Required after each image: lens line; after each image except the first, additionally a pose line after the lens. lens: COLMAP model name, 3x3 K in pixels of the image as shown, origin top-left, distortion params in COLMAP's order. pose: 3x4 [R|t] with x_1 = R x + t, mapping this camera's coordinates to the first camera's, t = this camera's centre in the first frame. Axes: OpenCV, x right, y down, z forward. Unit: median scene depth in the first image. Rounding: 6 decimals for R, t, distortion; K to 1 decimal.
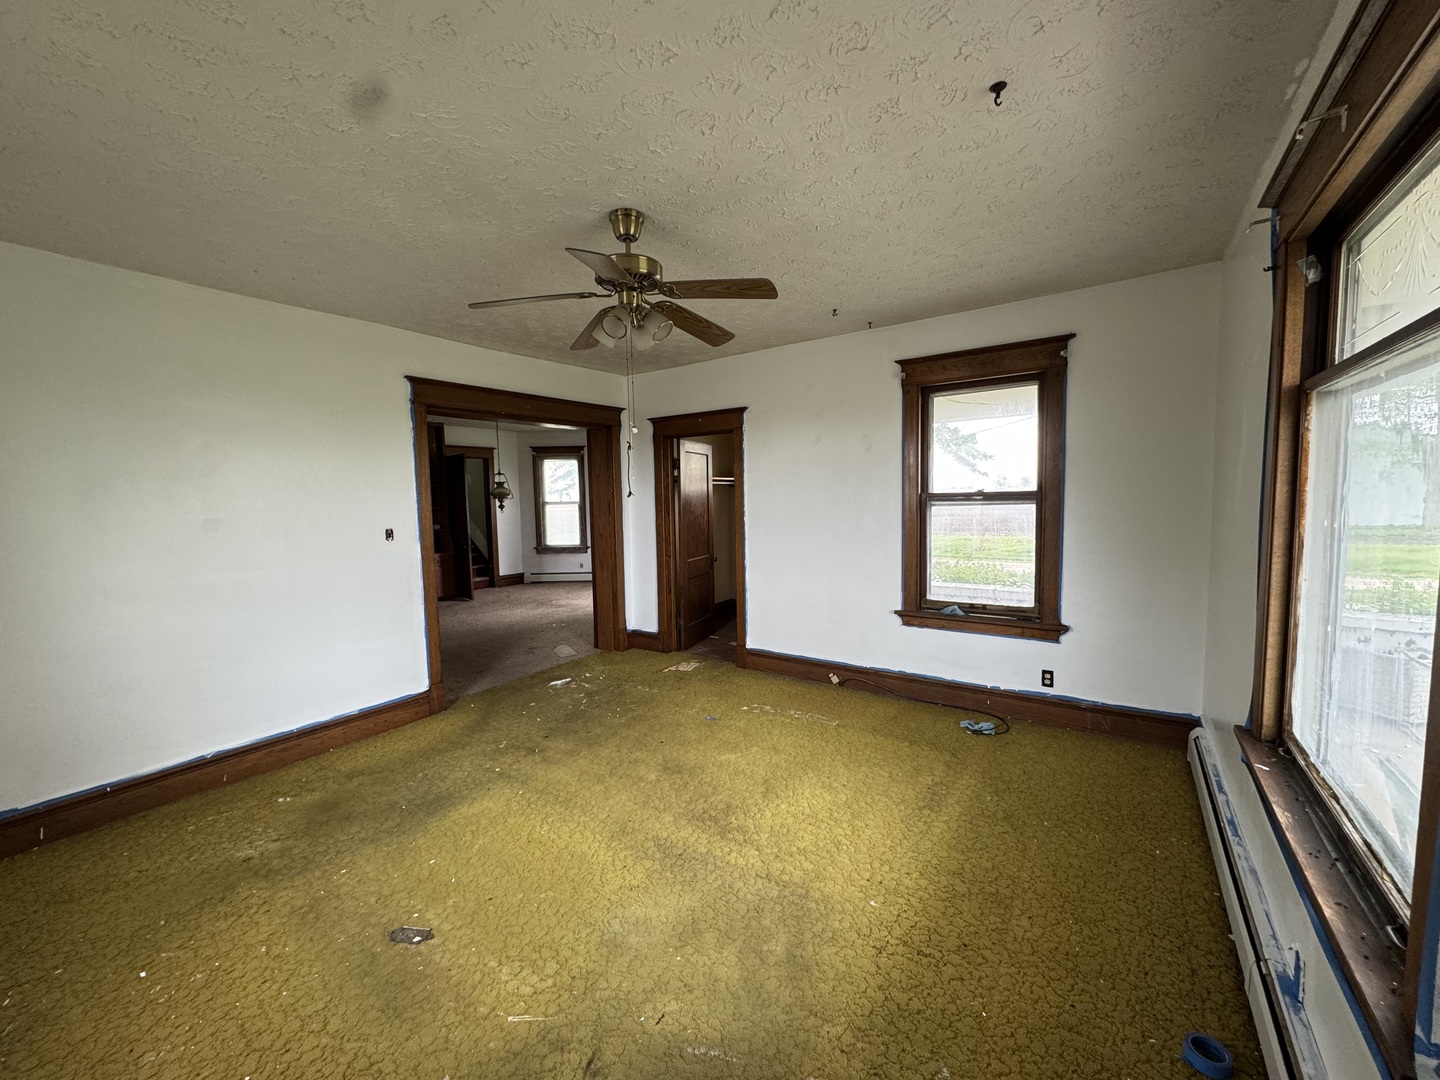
lens RADIAL K [[575.7, 0, 720.0], [0, 575.7, 540.0], [0, 0, 1]] dist [-0.002668, 0.000087]
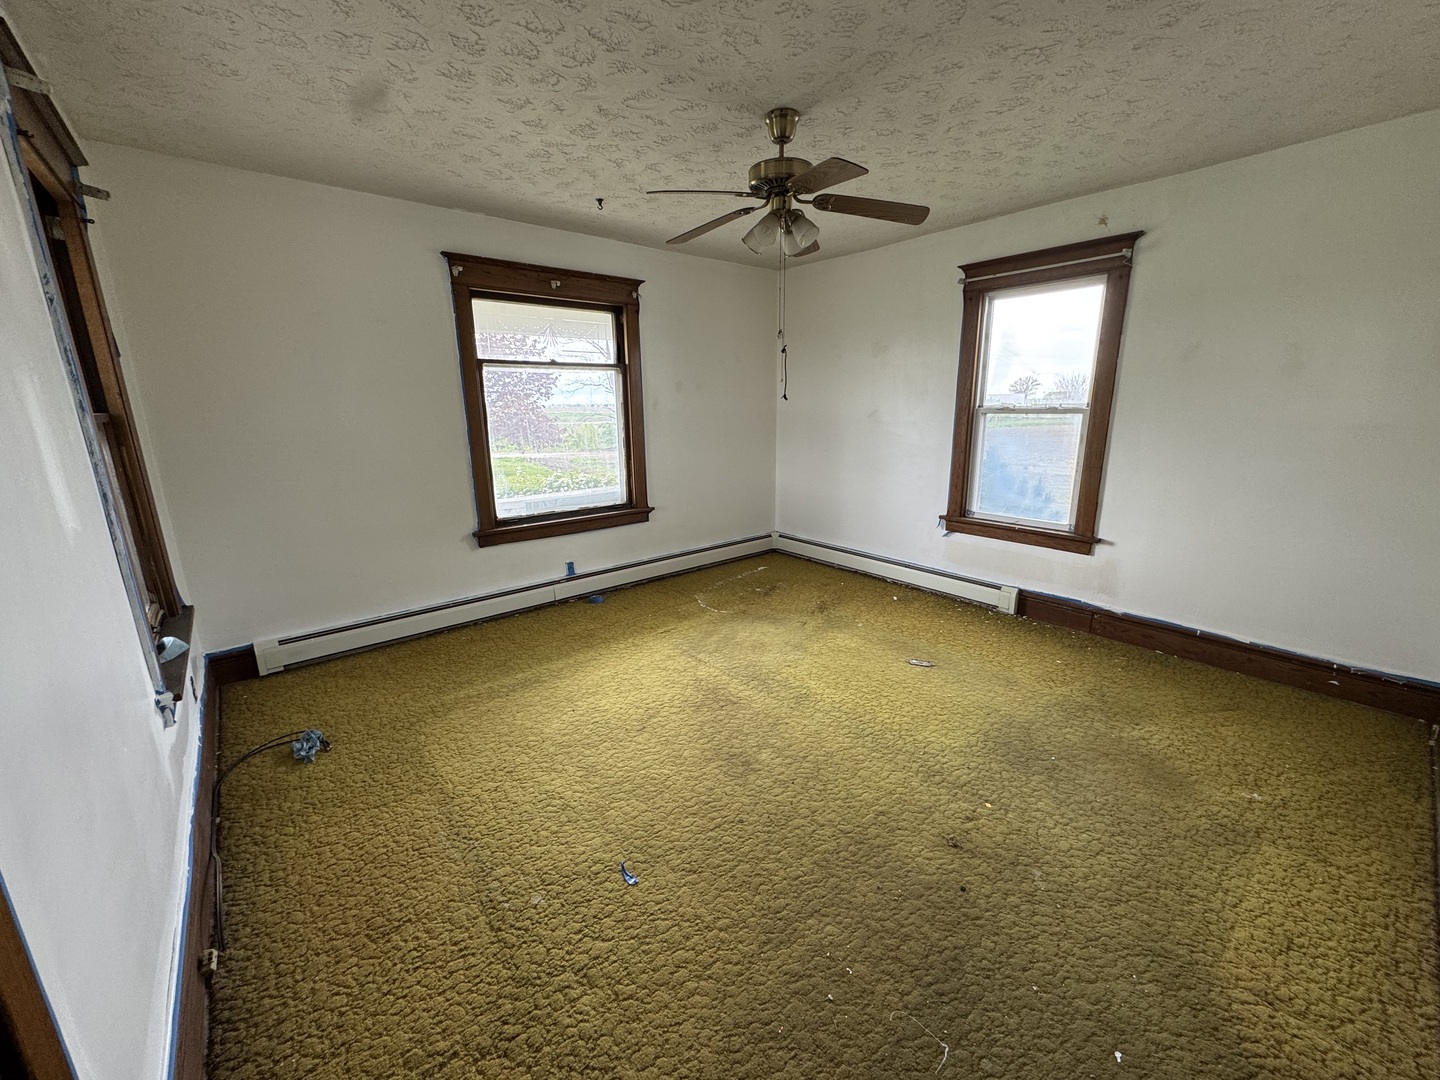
lens RADIAL K [[575.7, 0, 720.0], [0, 575.7, 540.0], [0, 0, 1]] dist [-0.002668, 0.000087]
pose [[-0.965130, -0.026307, 0.260444, -0.321481], [0.056333, 0.950752, 0.304791, -0.157310], [-0.255636, 0.308834, -0.916118, 2.071919]]
